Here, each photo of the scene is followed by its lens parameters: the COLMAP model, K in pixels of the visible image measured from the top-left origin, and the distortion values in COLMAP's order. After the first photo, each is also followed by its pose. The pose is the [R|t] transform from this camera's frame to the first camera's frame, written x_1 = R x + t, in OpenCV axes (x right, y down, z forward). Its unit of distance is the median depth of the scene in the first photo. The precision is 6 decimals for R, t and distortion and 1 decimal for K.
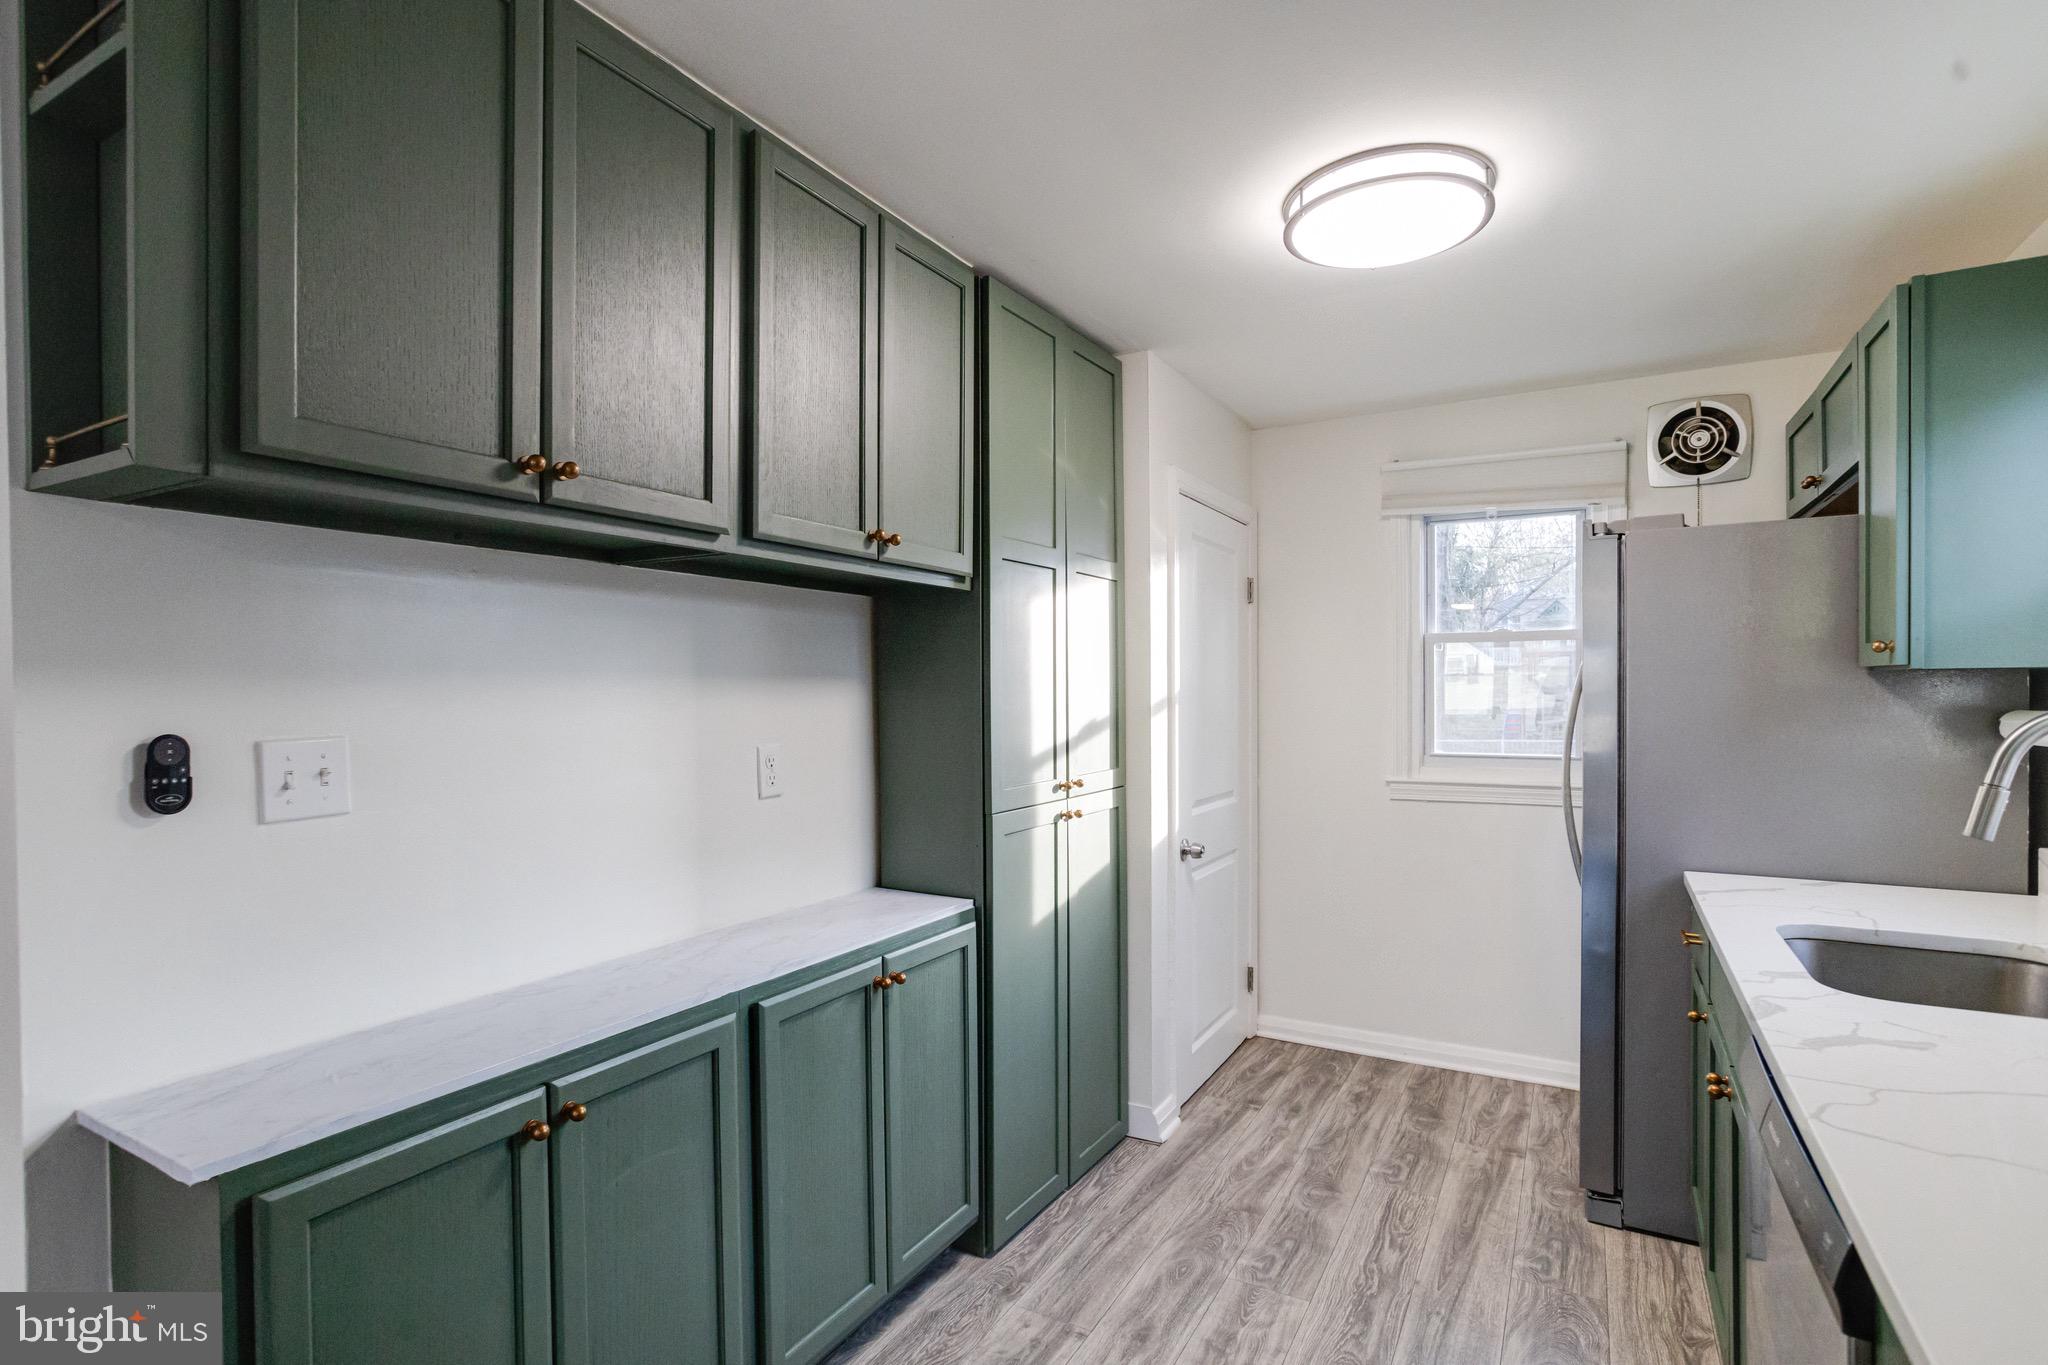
lens RADIAL K [[1007.7, 0, 988.6], [0, 1007.7, 703.9], [0, 0, 1]] dist [-0.048810, 0.027584]
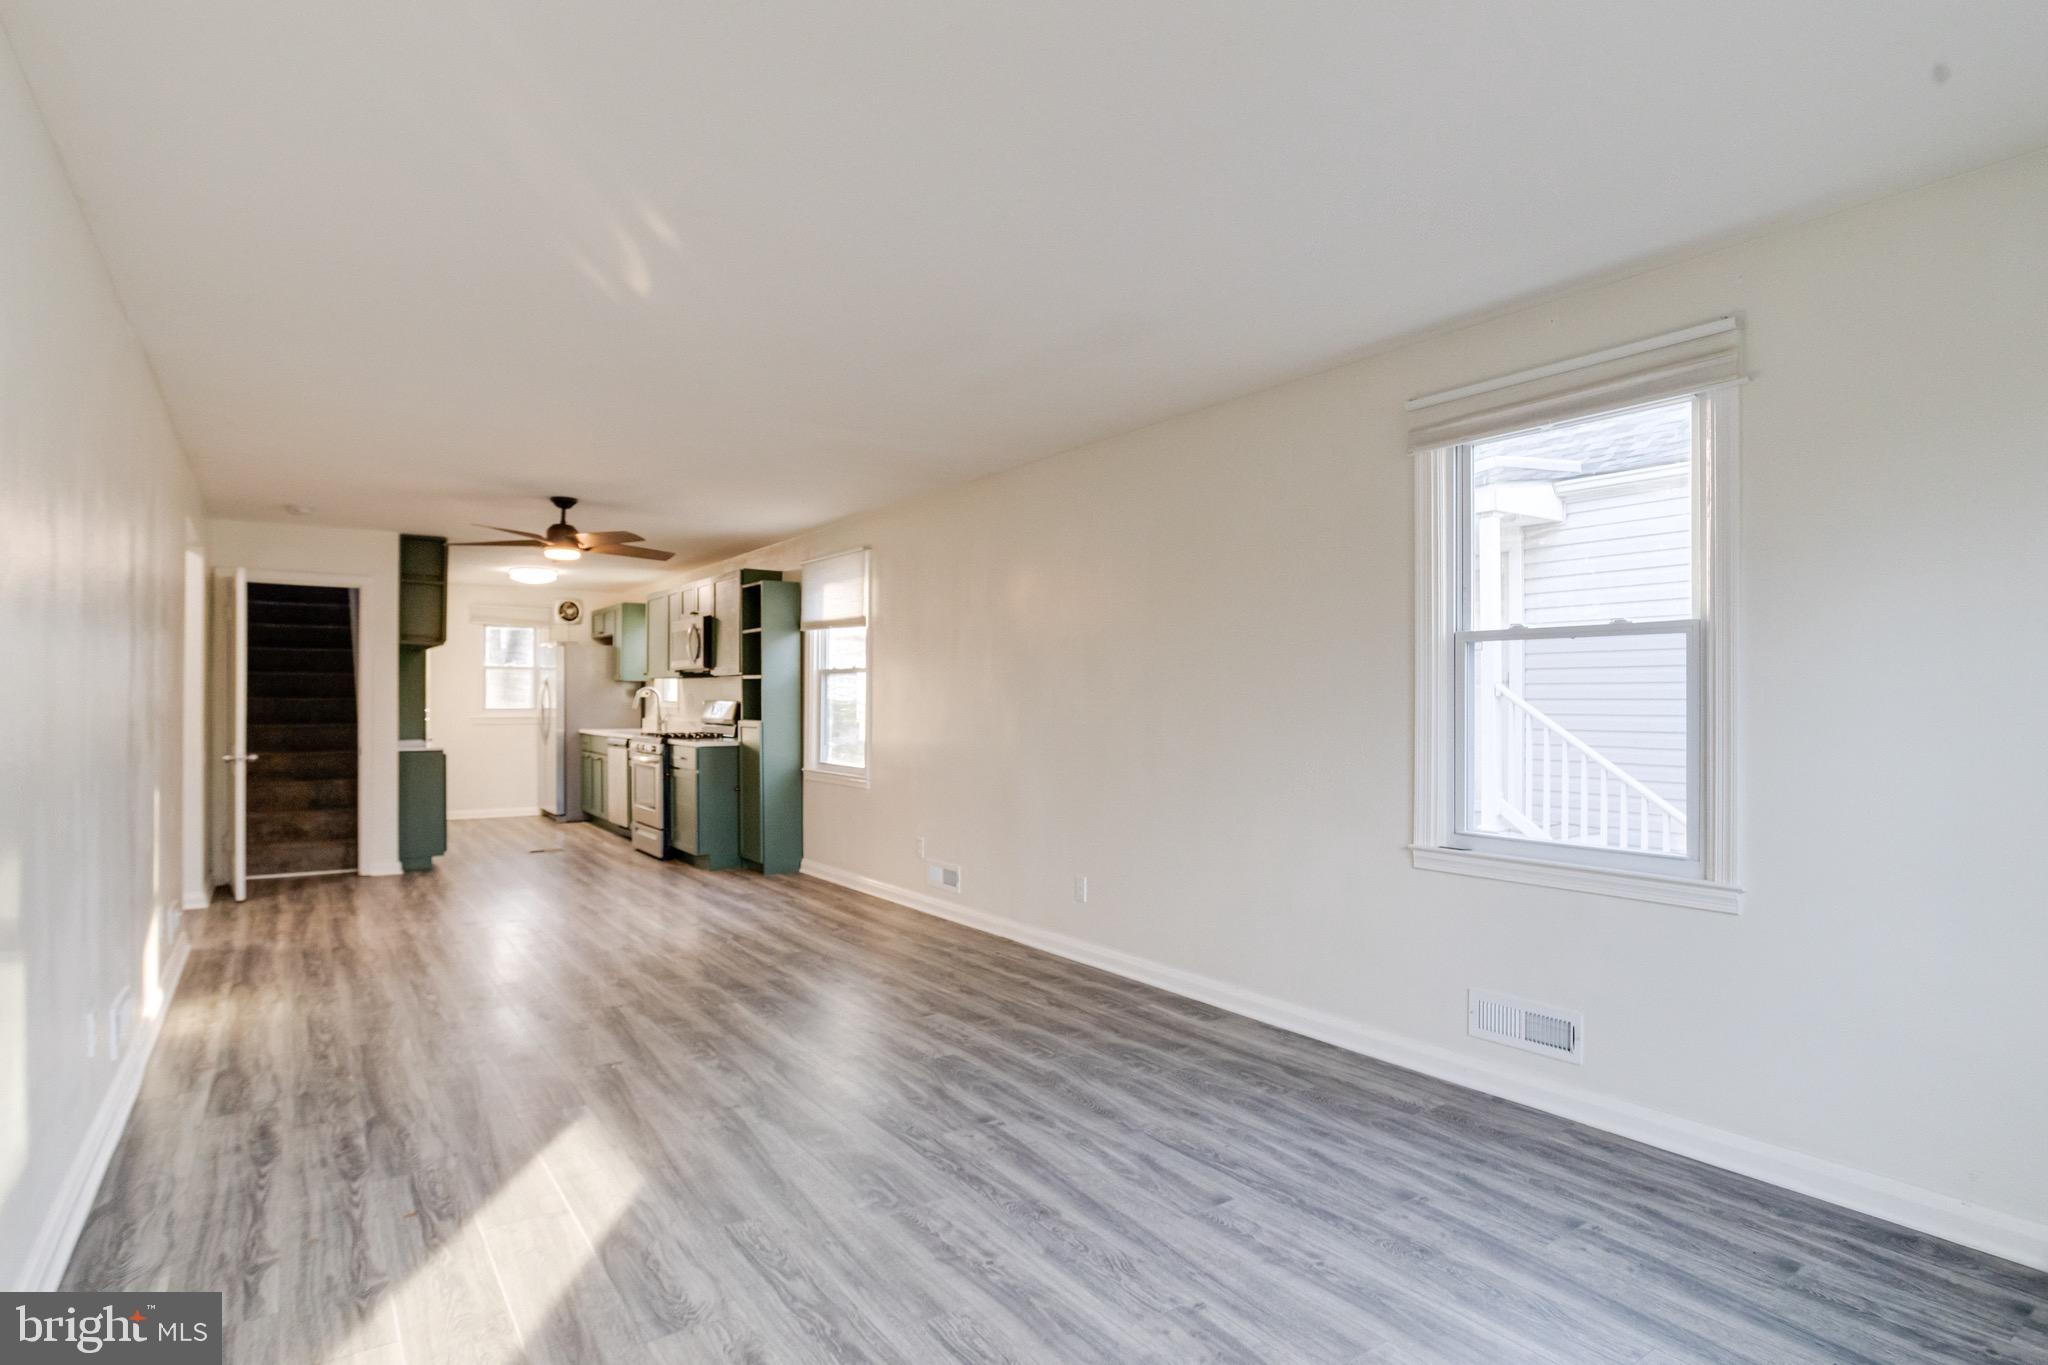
lens RADIAL K [[1066.6, 0, 1004.0], [0, 1066.6, 683.5], [0, 0, 1]] dist [-0.049015, 0.023951]
pose [[0.420199, 0.021810, 0.907170, -2.337410], [0.006738, 0.999609, -0.027153, 0.102142], [-0.907407, 0.017522, 0.419887, -2.246951]]
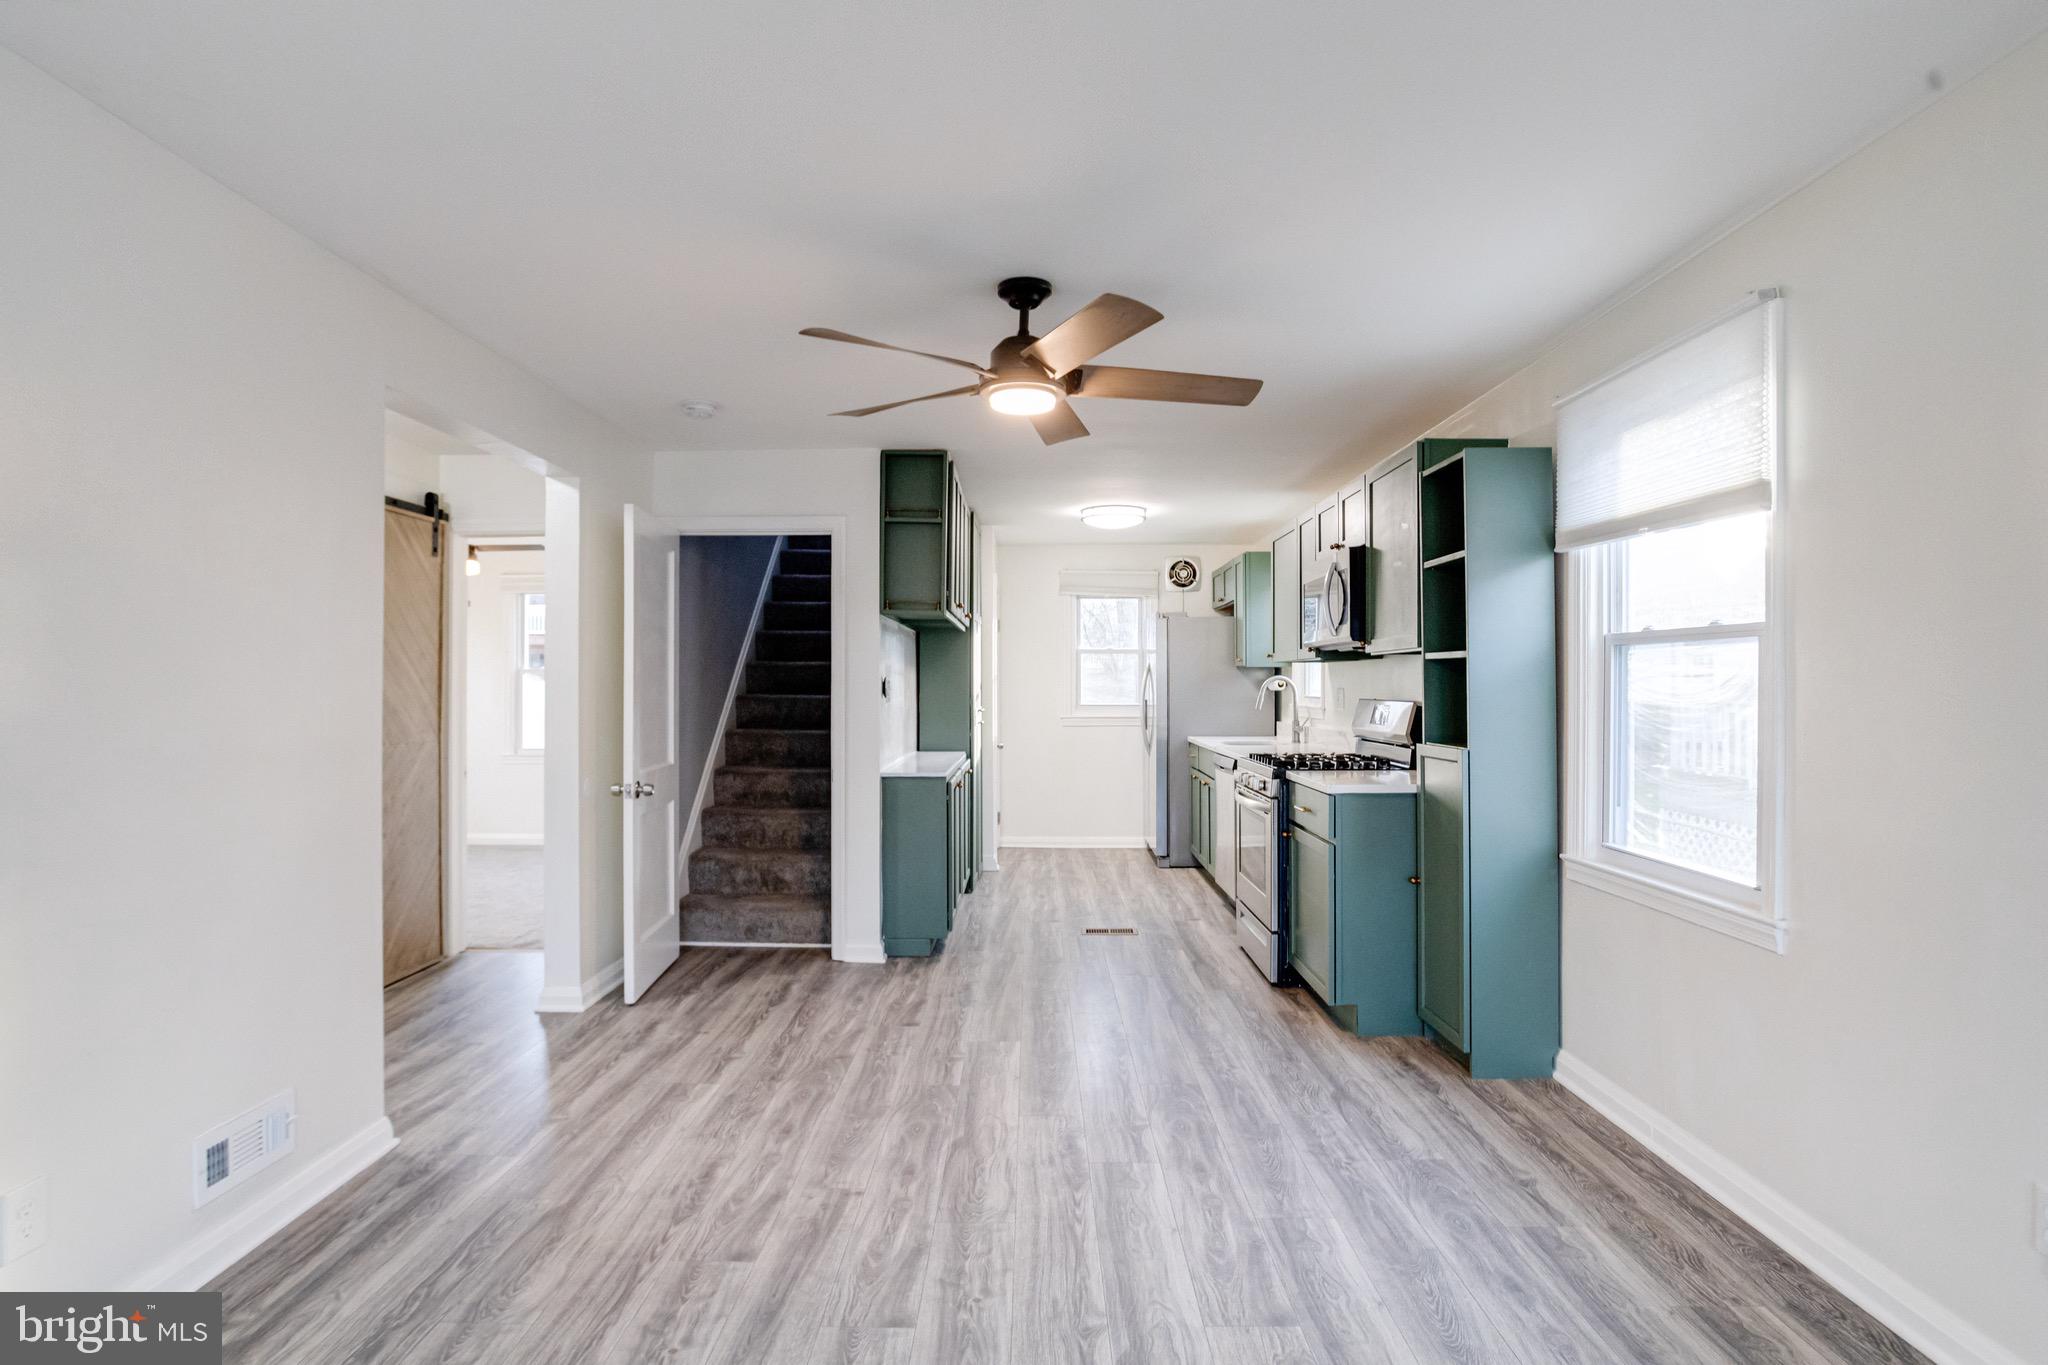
lens RADIAL K [[1066.6, 0, 1004.0], [0, 1066.6, 683.5], [0, 0, 1]] dist [-0.049015, 0.023951]
pose [[0.872816, 0.007427, 0.487994, -1.177673], [0.001064, 0.999853, -0.017120, 0.061721], [-0.488049, 0.015462, 0.872679, -1.334976]]
